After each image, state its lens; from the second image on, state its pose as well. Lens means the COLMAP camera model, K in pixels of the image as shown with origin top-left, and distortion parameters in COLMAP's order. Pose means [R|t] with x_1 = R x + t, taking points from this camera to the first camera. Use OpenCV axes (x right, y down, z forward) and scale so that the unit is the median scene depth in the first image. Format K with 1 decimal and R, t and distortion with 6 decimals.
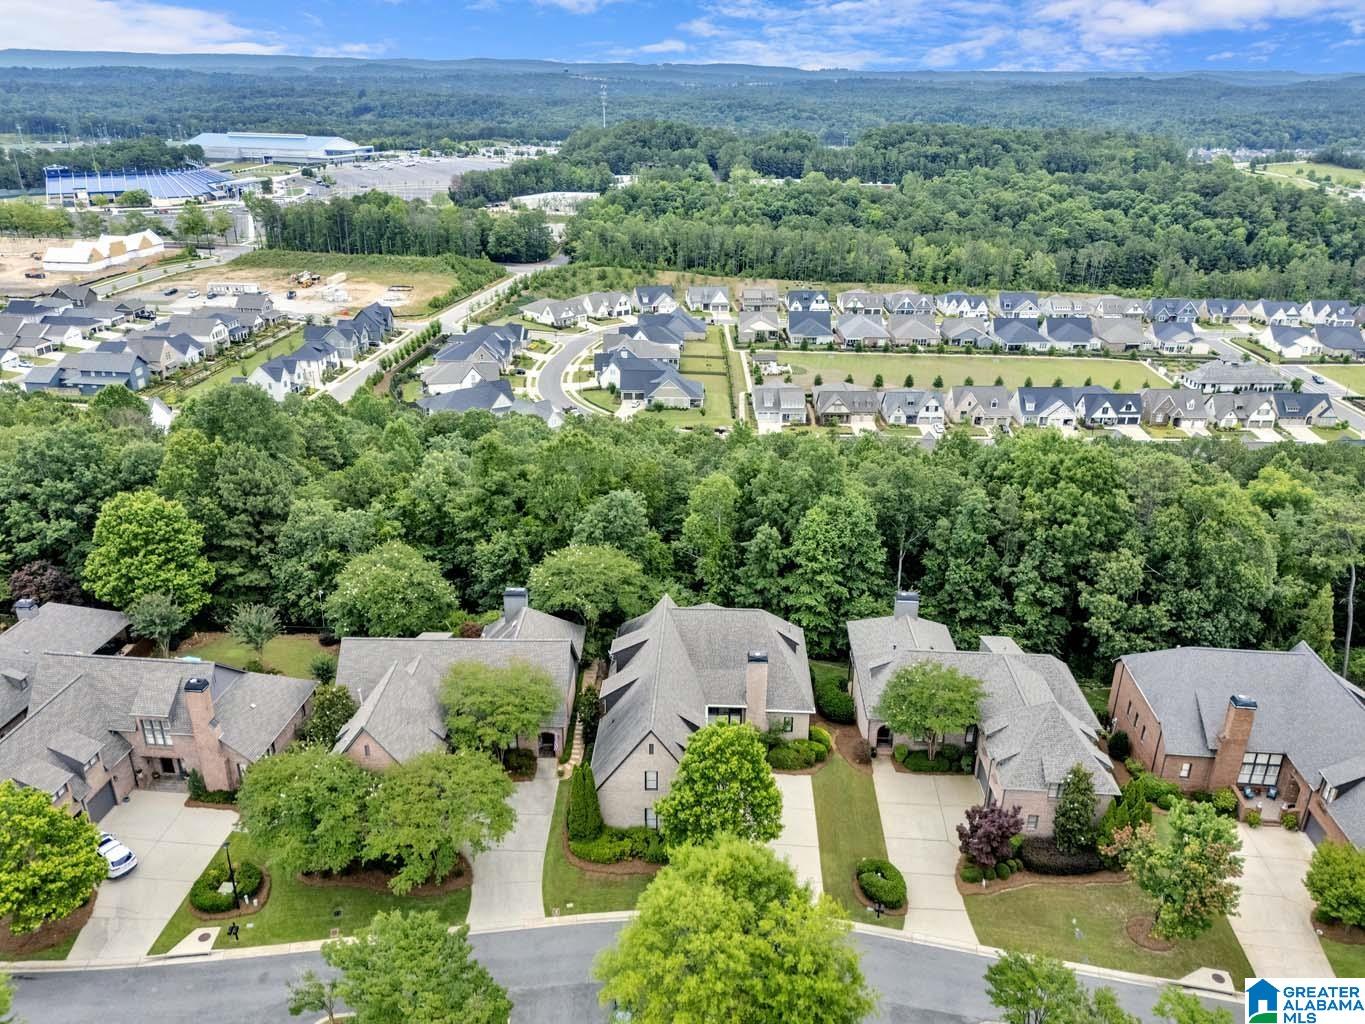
lens RADIAL K [[995.7, 0, 677.5], [0, 995.7, 512.1], [0, 0, 1]] dist [0.083714, -0.090528]
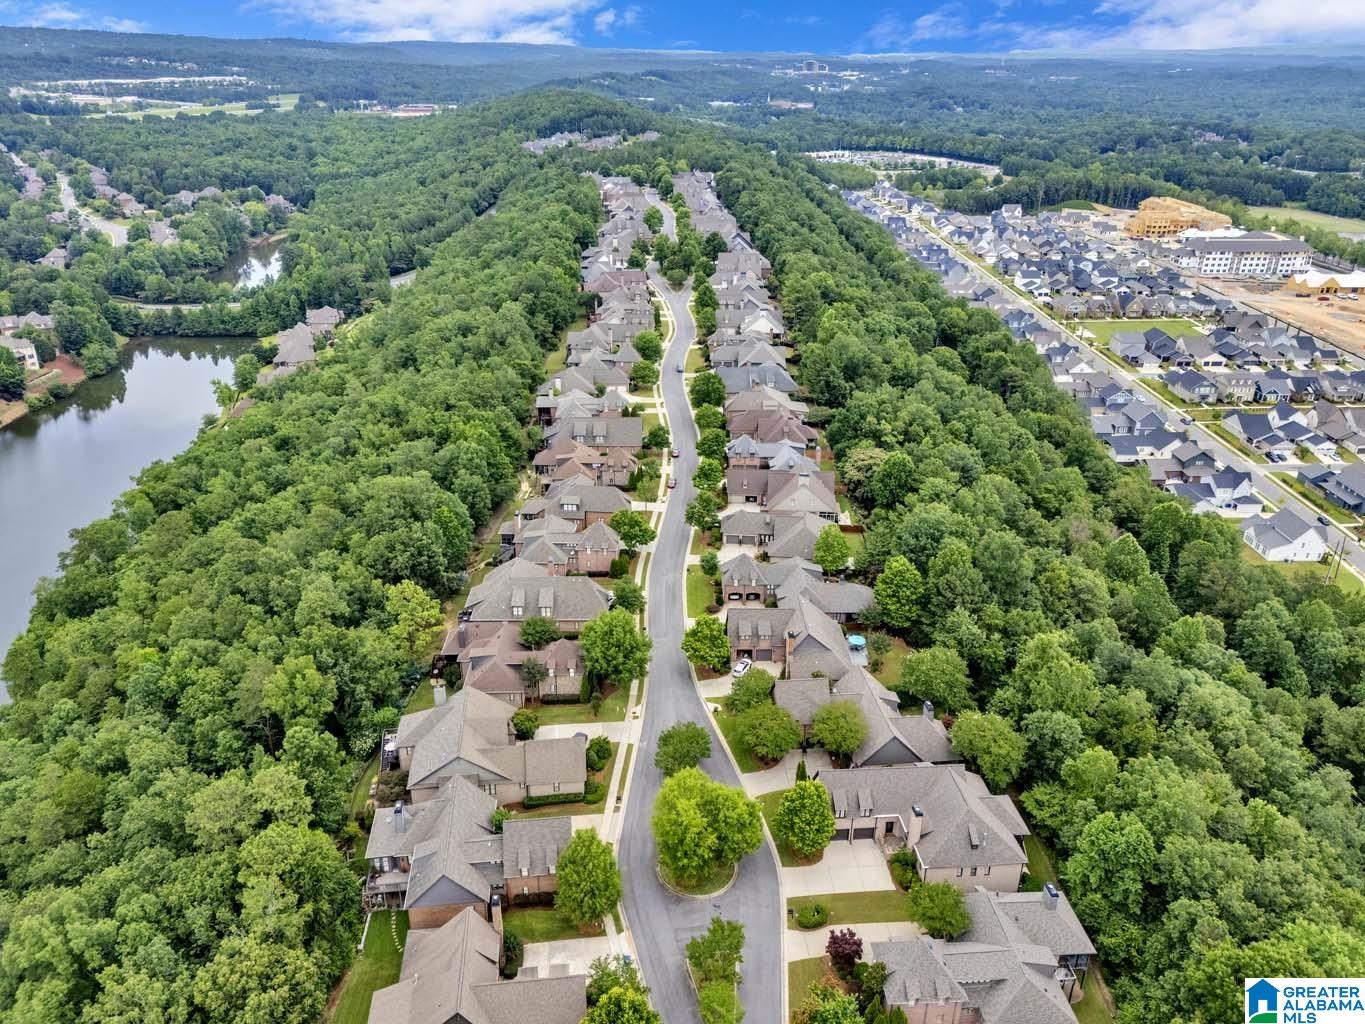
lens RADIAL K [[995.7, 0, 677.5], [0, 995.7, 512.1], [0, 0, 1]] dist [0.083714, -0.090528]
pose [[0.129387, 0.405954, -0.904688, 0.316505], [-0.400314, 0.856089, 0.326894, -0.156073], [0.907198, 0.319863, 0.273276, 0.011275]]
